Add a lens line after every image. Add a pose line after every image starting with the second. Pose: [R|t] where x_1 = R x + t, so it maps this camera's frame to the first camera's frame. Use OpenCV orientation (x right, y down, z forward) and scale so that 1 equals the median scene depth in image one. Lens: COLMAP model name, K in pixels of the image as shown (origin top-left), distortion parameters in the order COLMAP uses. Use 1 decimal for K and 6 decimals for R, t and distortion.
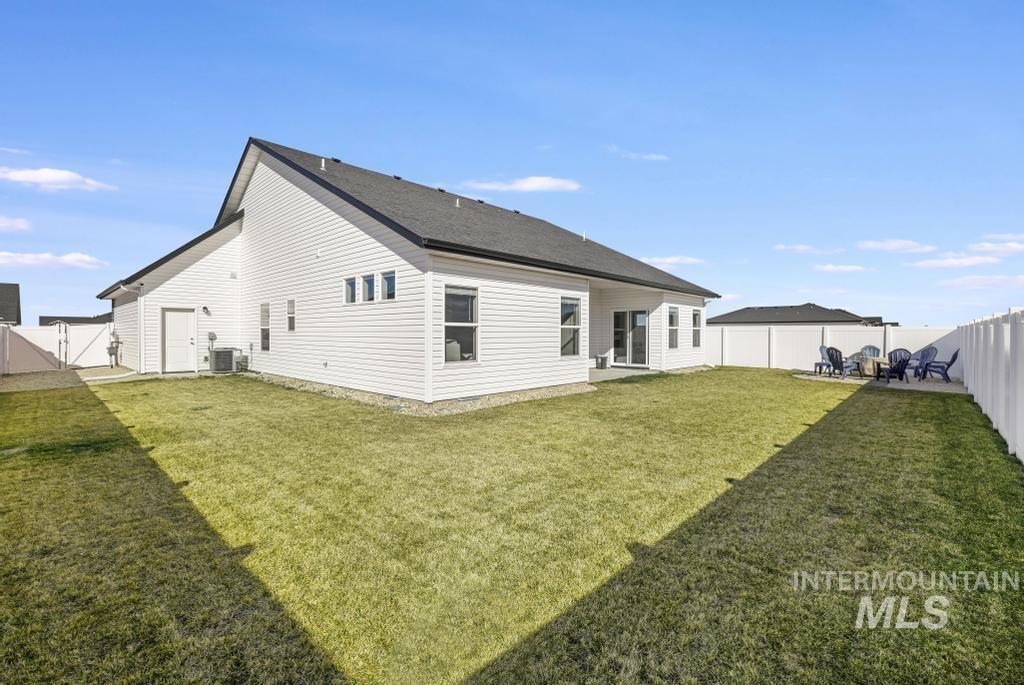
lens RADIAL K [[453.3, 0, 508.6], [0, 453.3, 330.1], [0, 0, 1]] dist [0.000548, 0.000338]
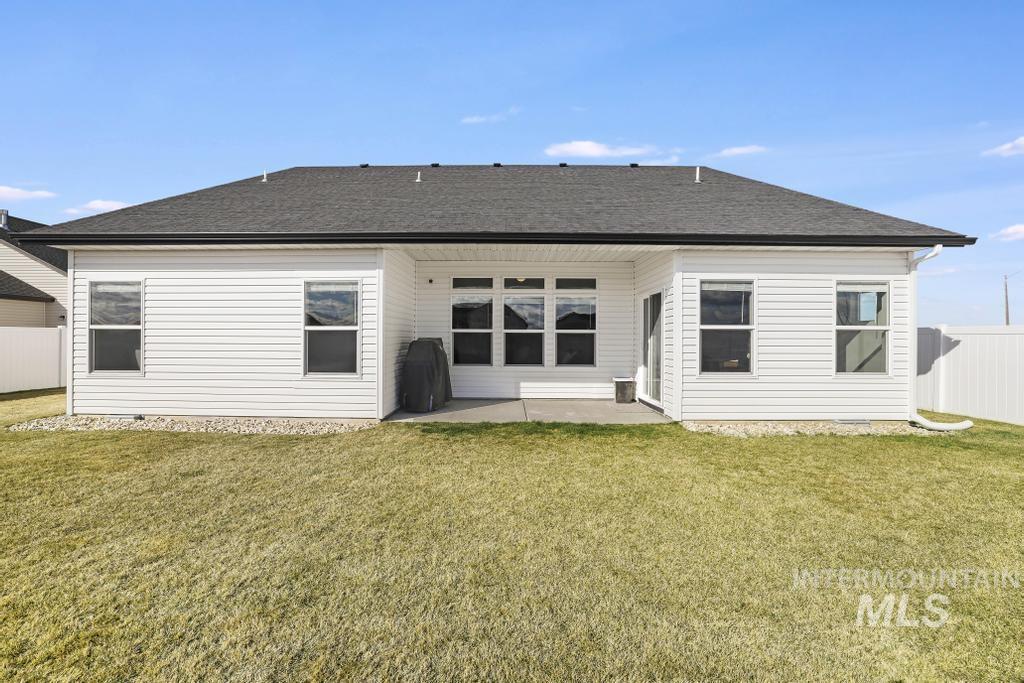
lens RADIAL K [[425.5, 0, 511.6], [0, 425.5, 369.8], [0, 0, 1]] dist [-0.002343, -0.000164]
pose [[0.677154, 0.053193, -0.733916, 0.457195], [0.003633, 0.997130, 0.075623, 0.003452], [0.735832, -0.053874, 0.675017, 0.481408]]
